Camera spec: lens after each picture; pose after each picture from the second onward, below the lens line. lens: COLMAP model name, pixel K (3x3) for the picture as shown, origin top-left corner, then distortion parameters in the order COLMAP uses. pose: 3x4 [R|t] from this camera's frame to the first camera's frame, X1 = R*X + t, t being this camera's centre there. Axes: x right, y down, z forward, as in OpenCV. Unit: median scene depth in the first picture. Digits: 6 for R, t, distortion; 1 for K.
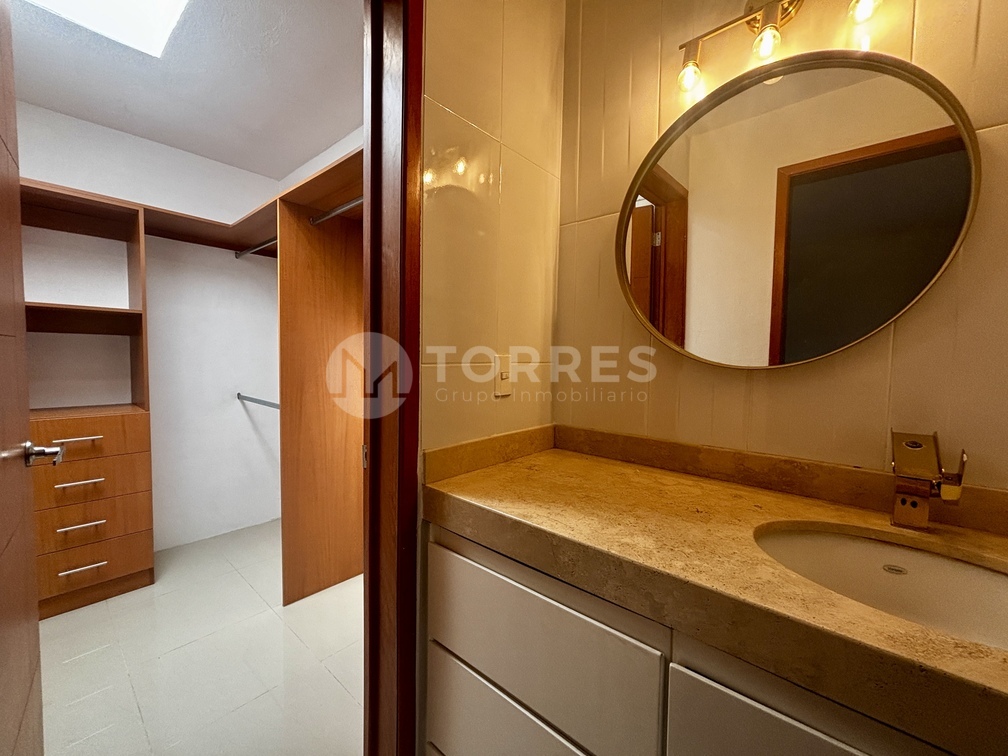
lens RADIAL K [[407.9, 0, 504.5], [0, 407.9, 378.4], [0, 0, 1]] dist [0.003564, -0.001204]
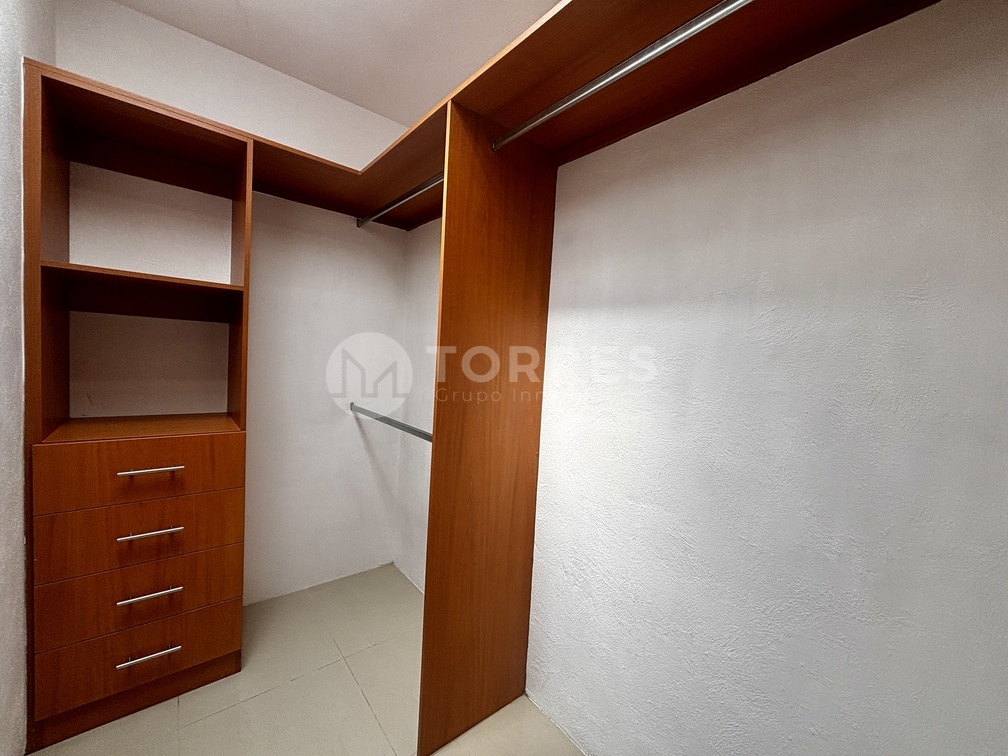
lens RADIAL K [[407.9, 0, 502.4], [0, 407.9, 373.4], [0, 0, 1]] dist [0.003564, -0.001204]
pose [[0.985498, 0.045546, -0.163460, -0.319950], [-0.046841, 0.998894, -0.004070, -0.035635], [0.163093, 0.011667, 0.986542, 0.372592]]
